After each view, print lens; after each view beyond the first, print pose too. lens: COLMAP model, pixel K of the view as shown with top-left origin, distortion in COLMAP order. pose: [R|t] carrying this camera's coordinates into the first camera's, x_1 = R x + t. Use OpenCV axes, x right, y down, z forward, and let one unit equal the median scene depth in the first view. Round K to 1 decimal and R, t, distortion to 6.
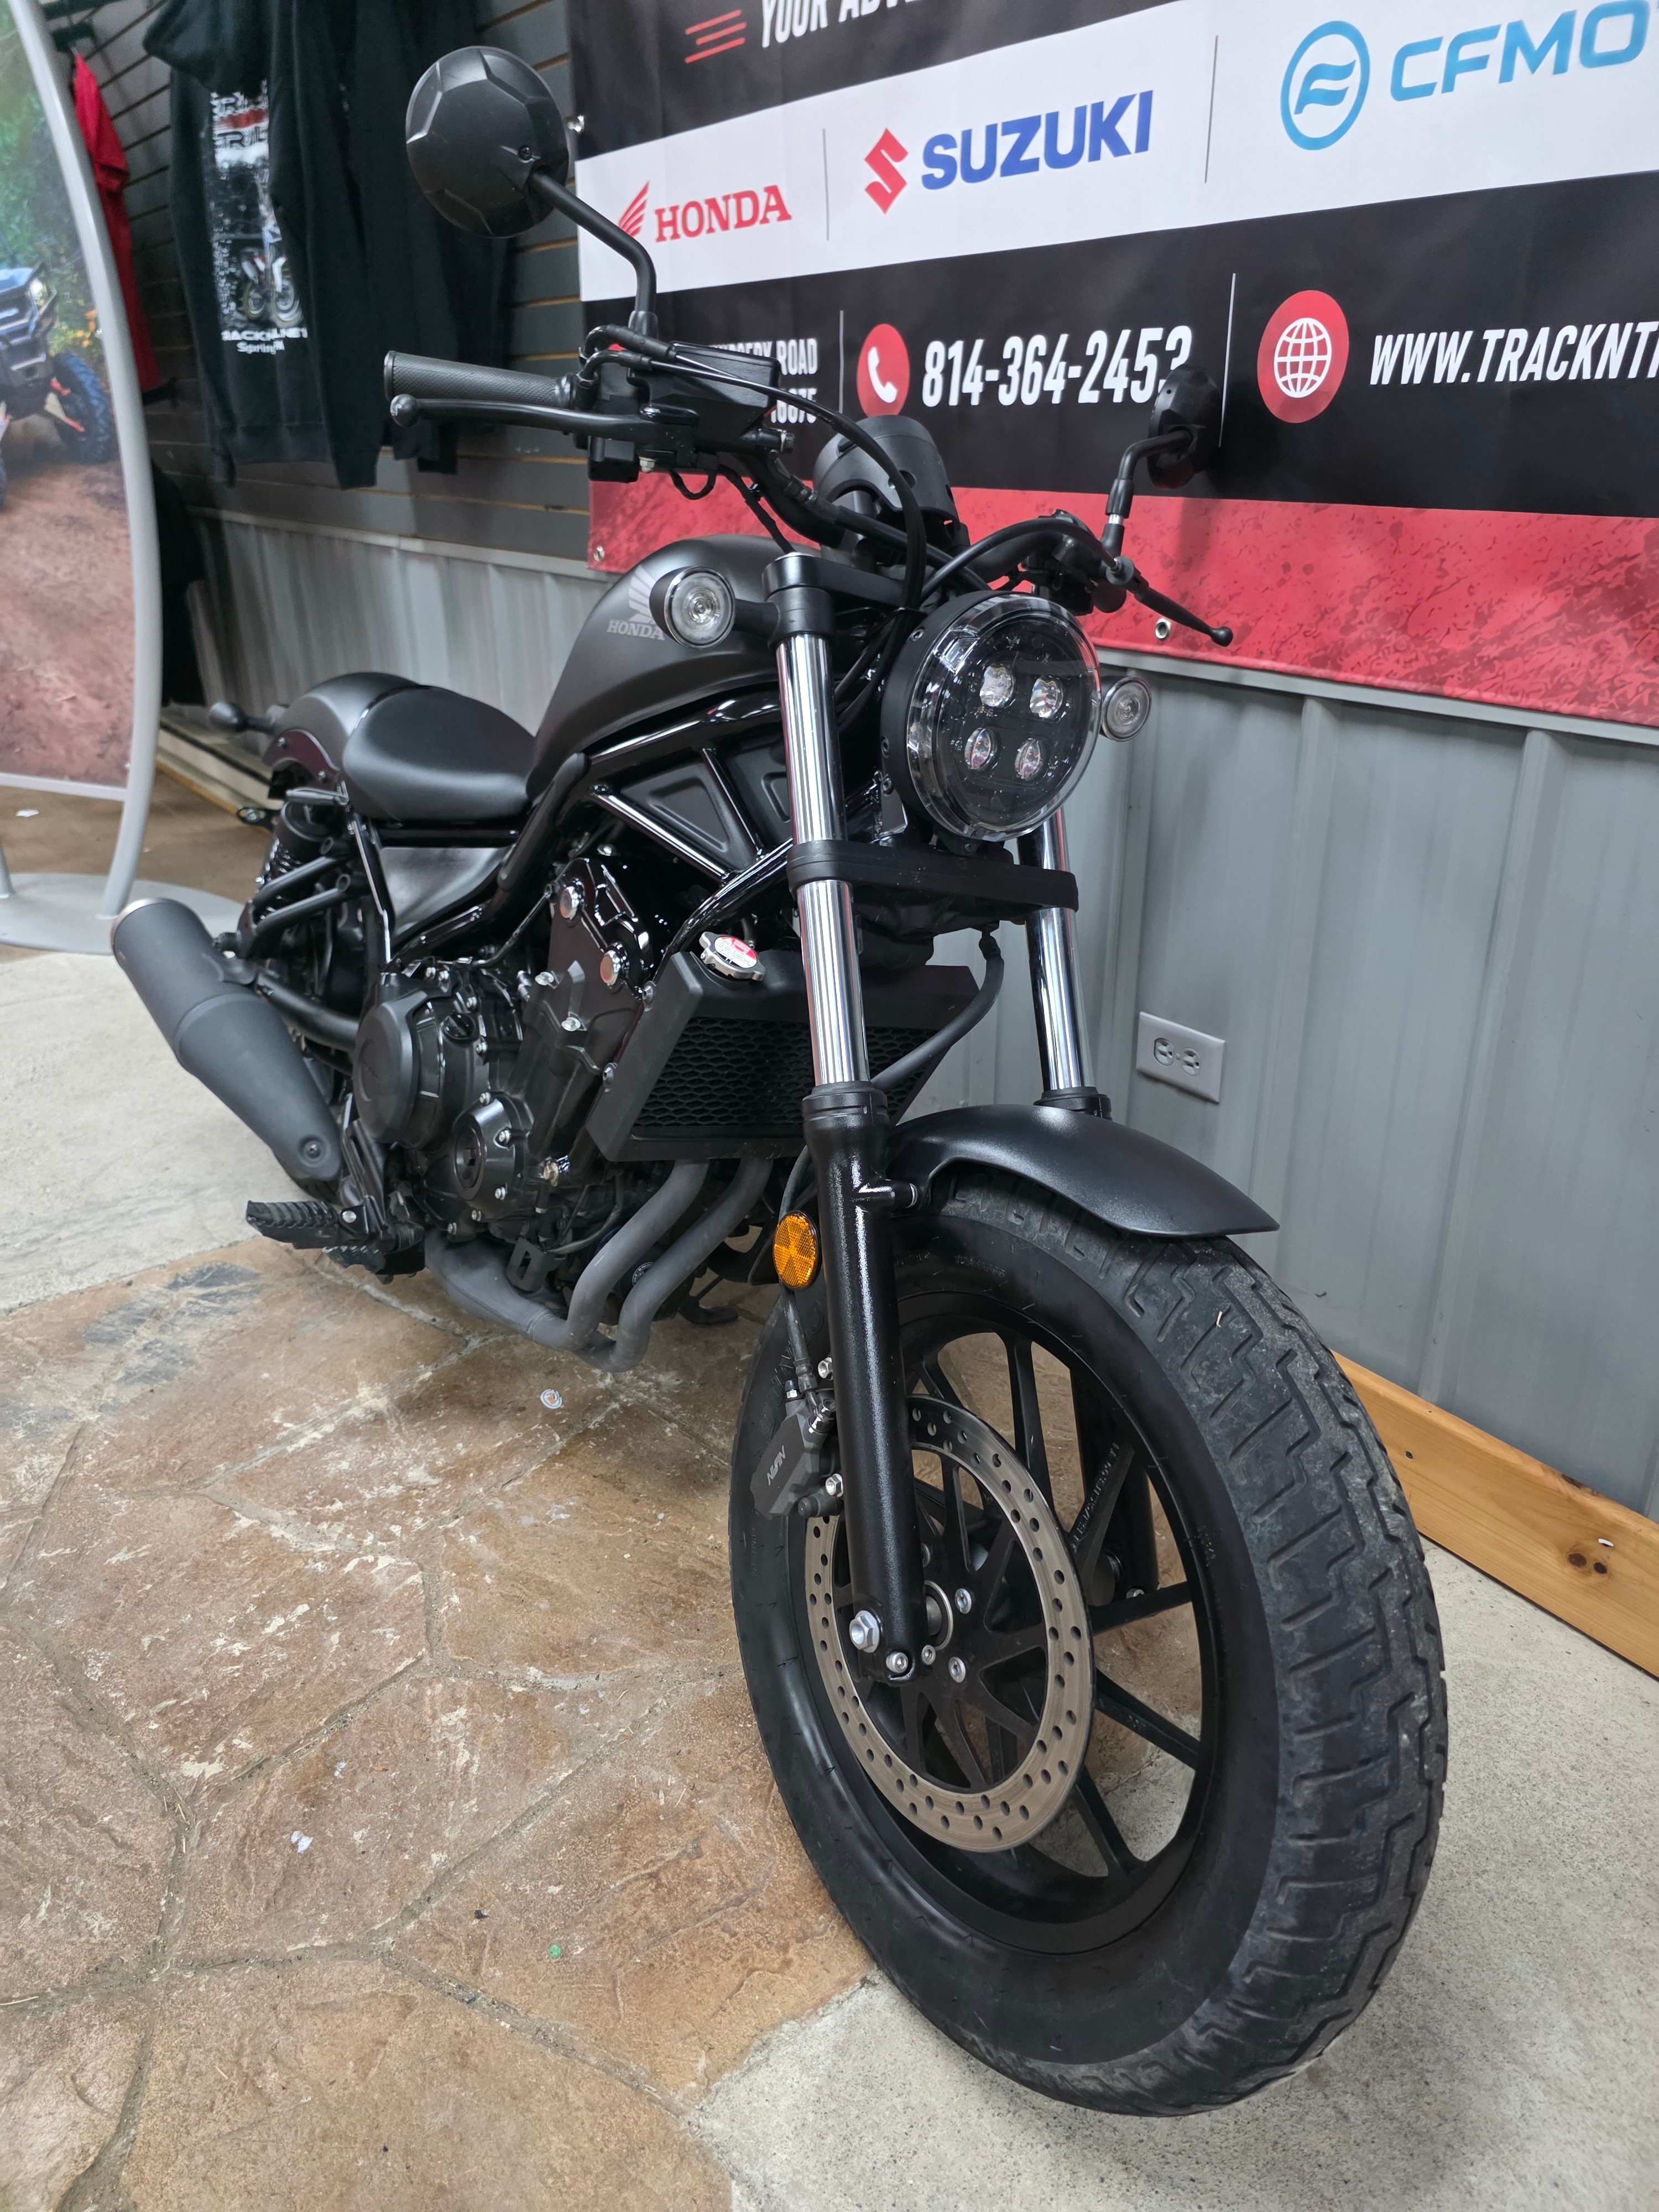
lens RADIAL K [[1463.1, 0, 816.1], [0, 1463.1, 1115.8], [0, 0, 1]] dist [0.029759, -0.031568]
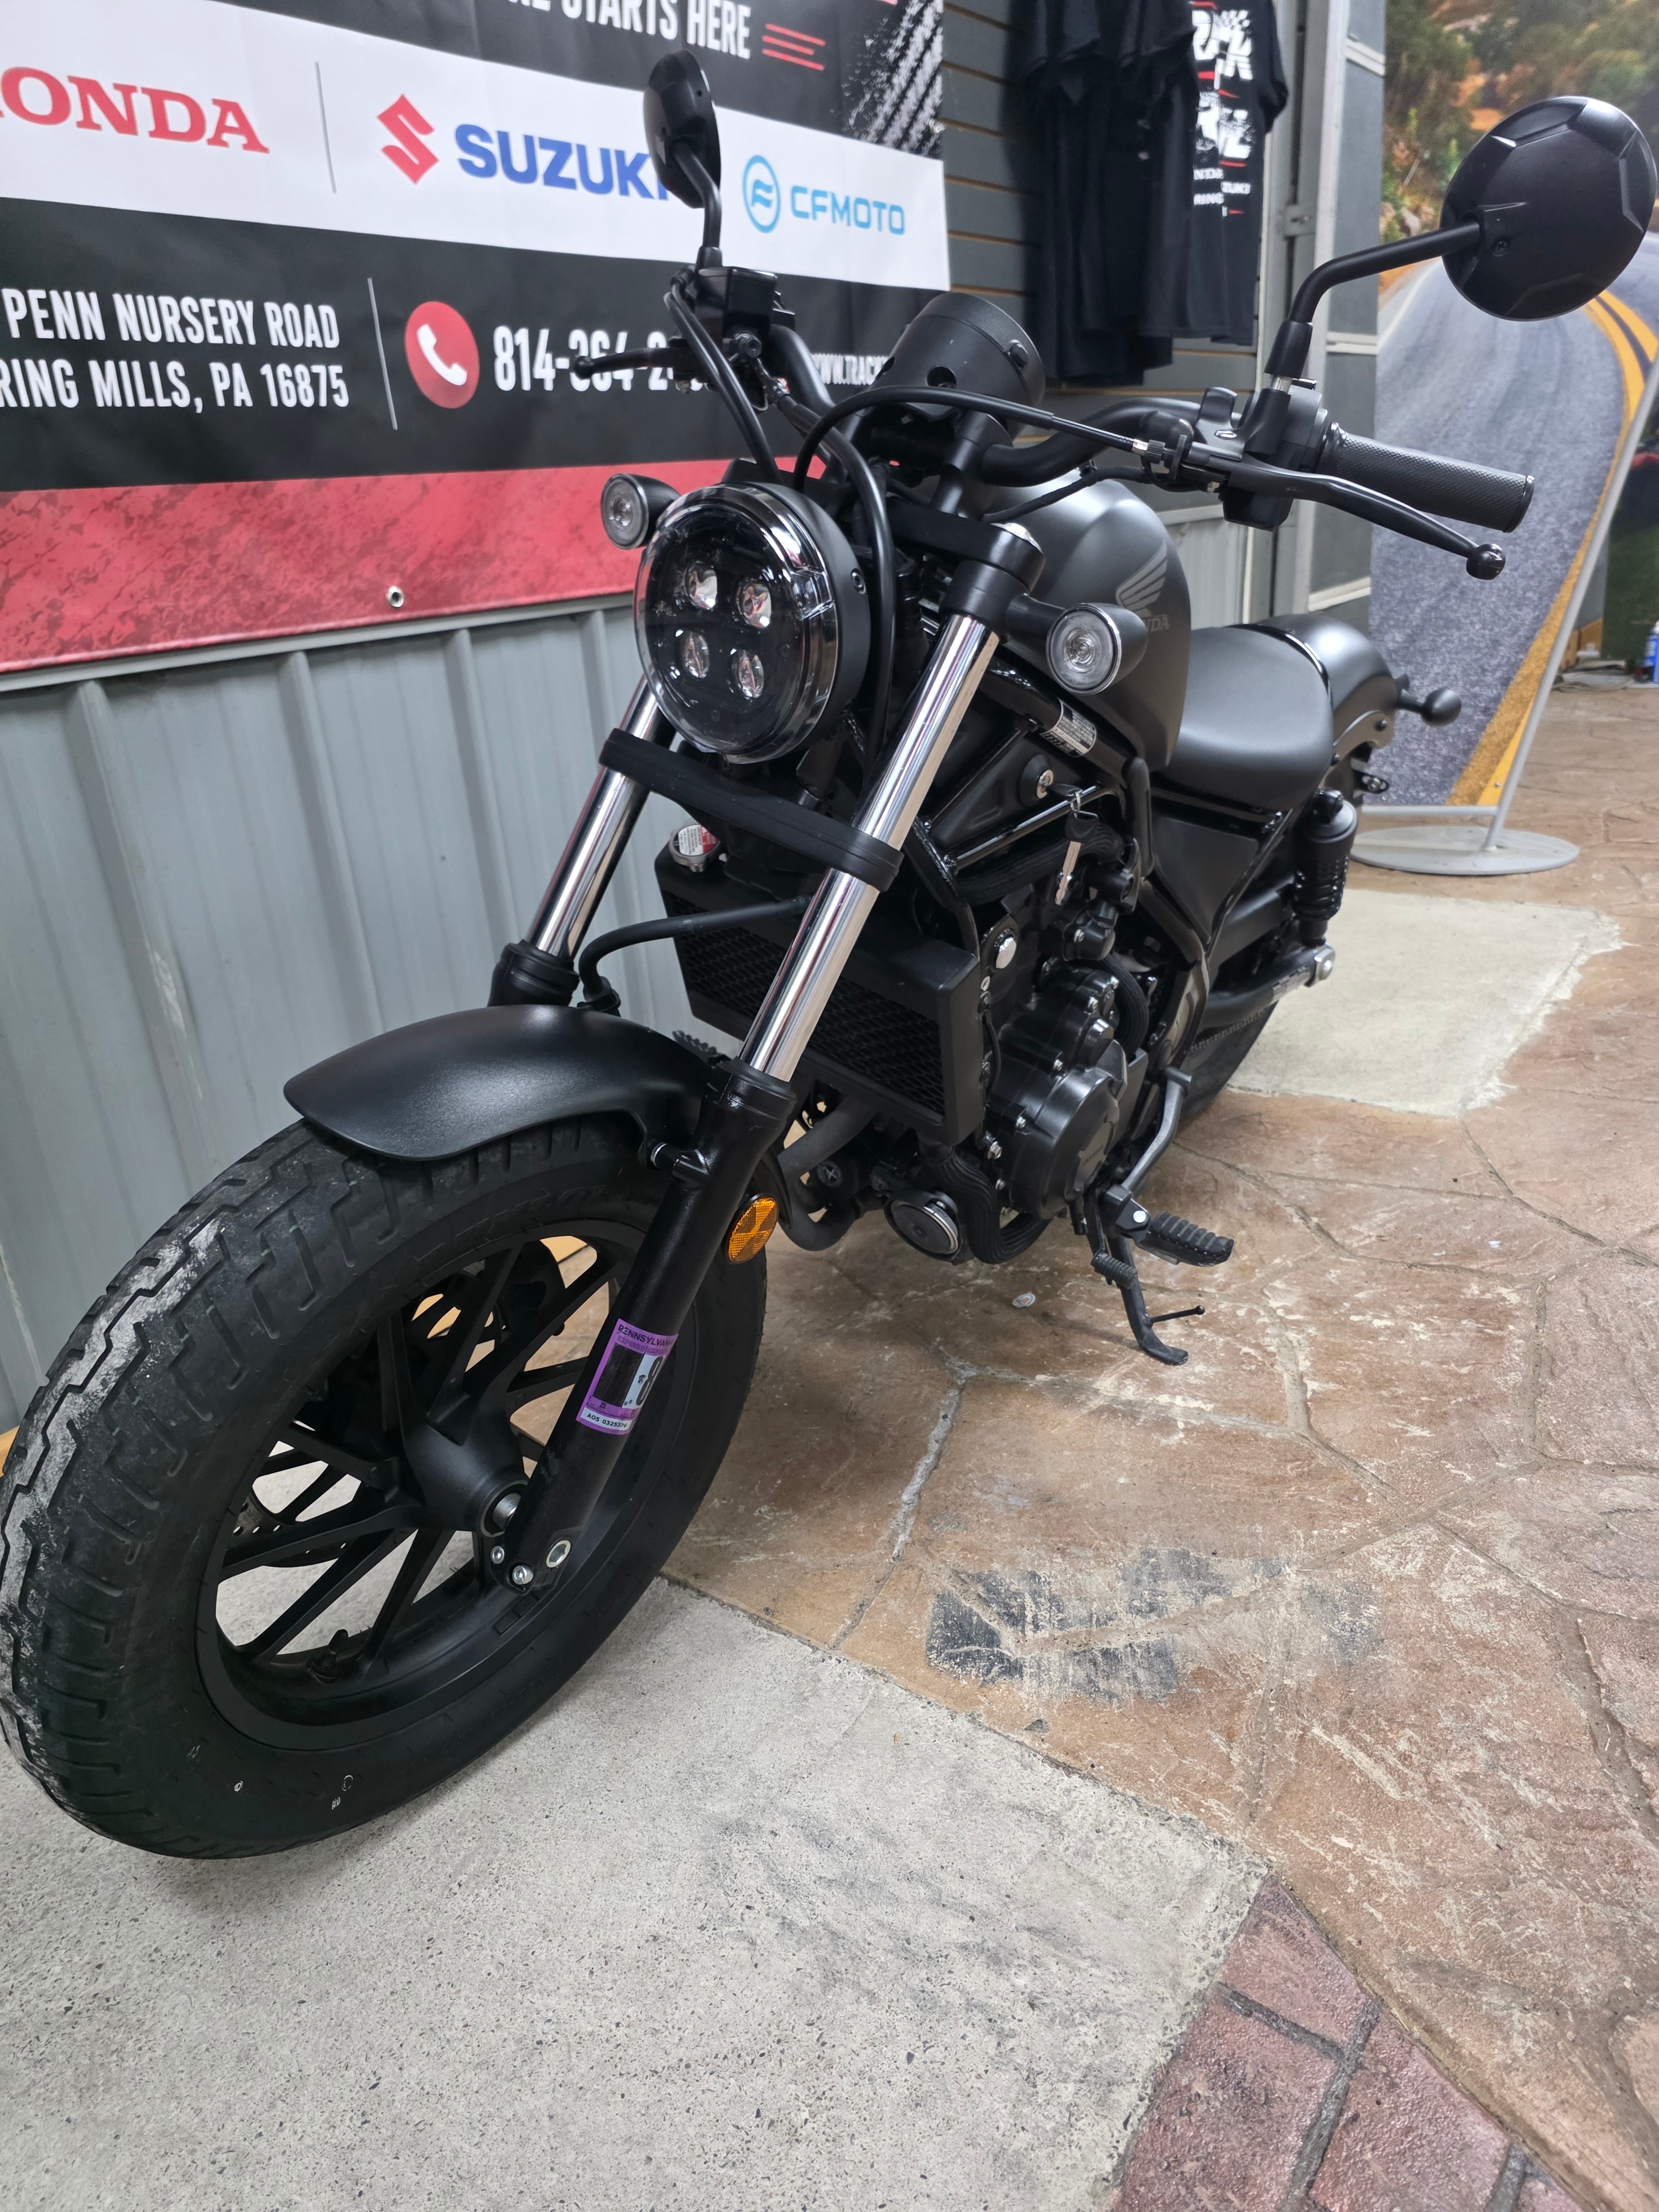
lens RADIAL K [[1474.8, 0, 822.7], [0, 1474.8, 1124.2], [0, 0, 1]] dist [0.027047, -0.030473]
pose [[-0.295772, -0.351931, 0.888067, -1.246223], [0.473209, 0.753600, 0.456246, -0.543160], [-0.829815, 0.555186, -0.056357, 1.353136]]
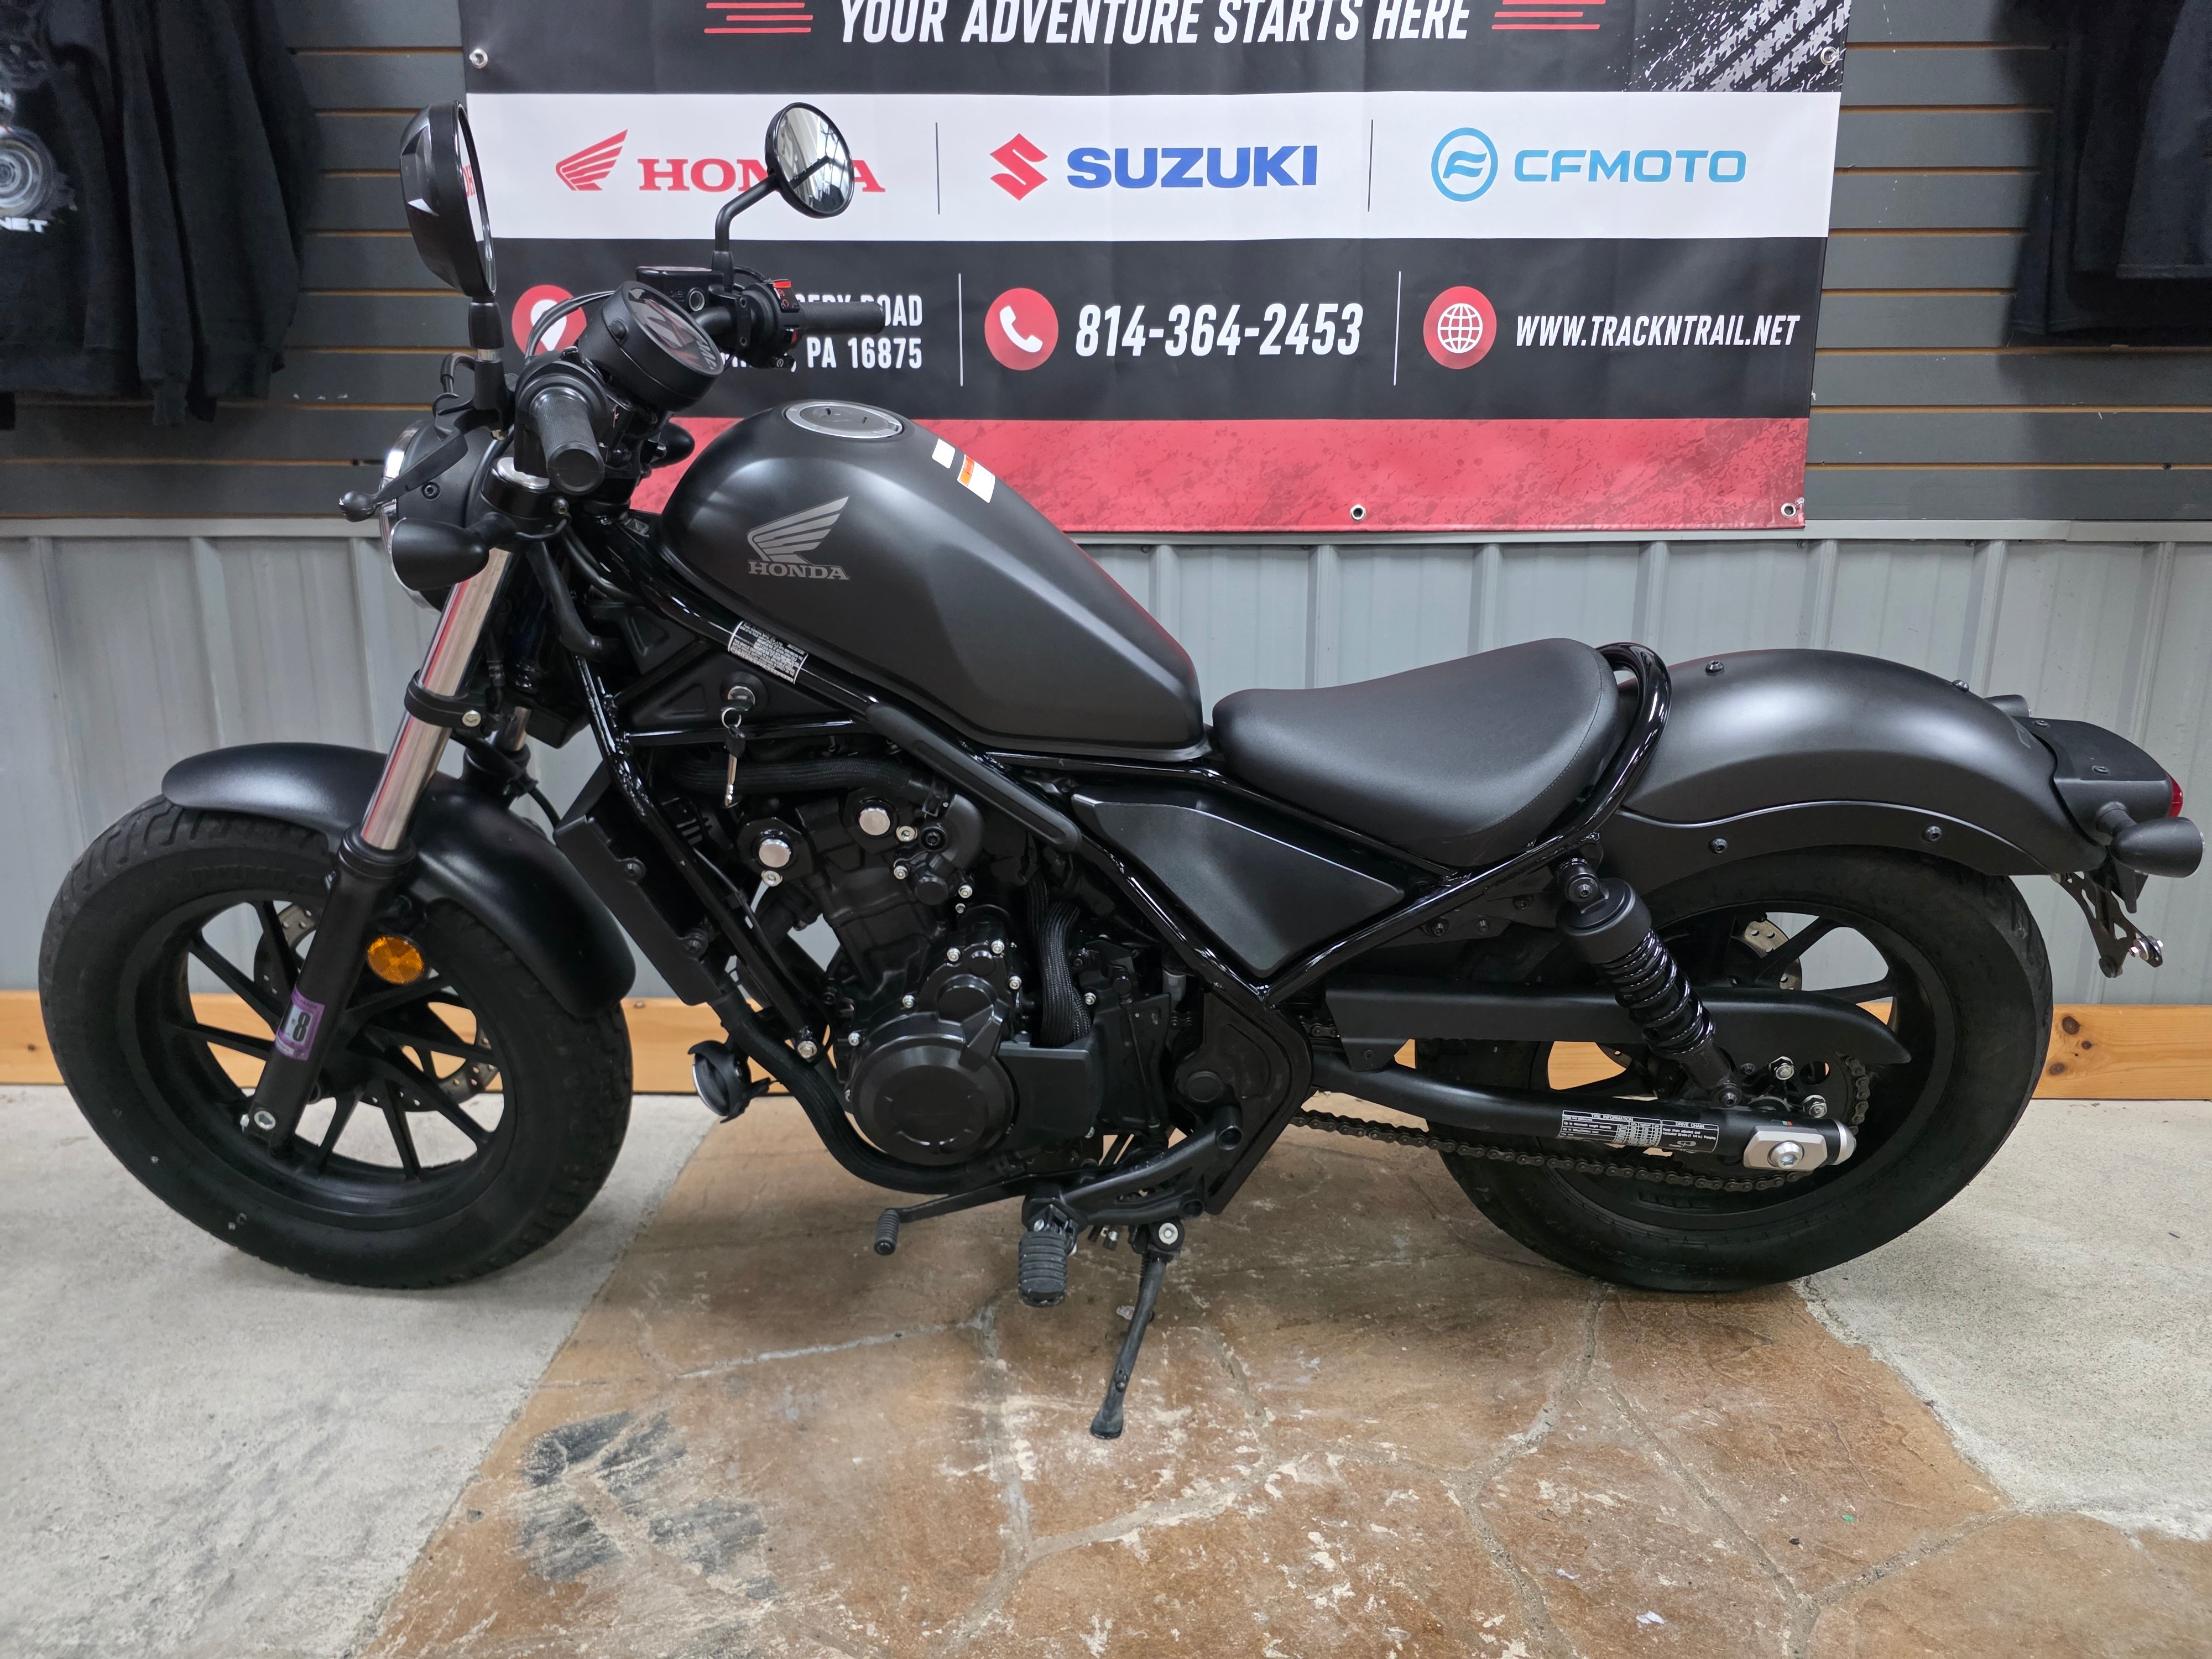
lens RADIAL K [[1479.5, 0, 1105.1], [0, 1479.5, 838.6], [0, 0, 1]] dist [0.038880, -0.034641]
pose [[0.610216, -0.173224, 0.773065, -1.058460], [0.335010, 0.940685, -0.053656, -0.055058], [-0.717917, 0.291727, 0.632053, 0.404970]]
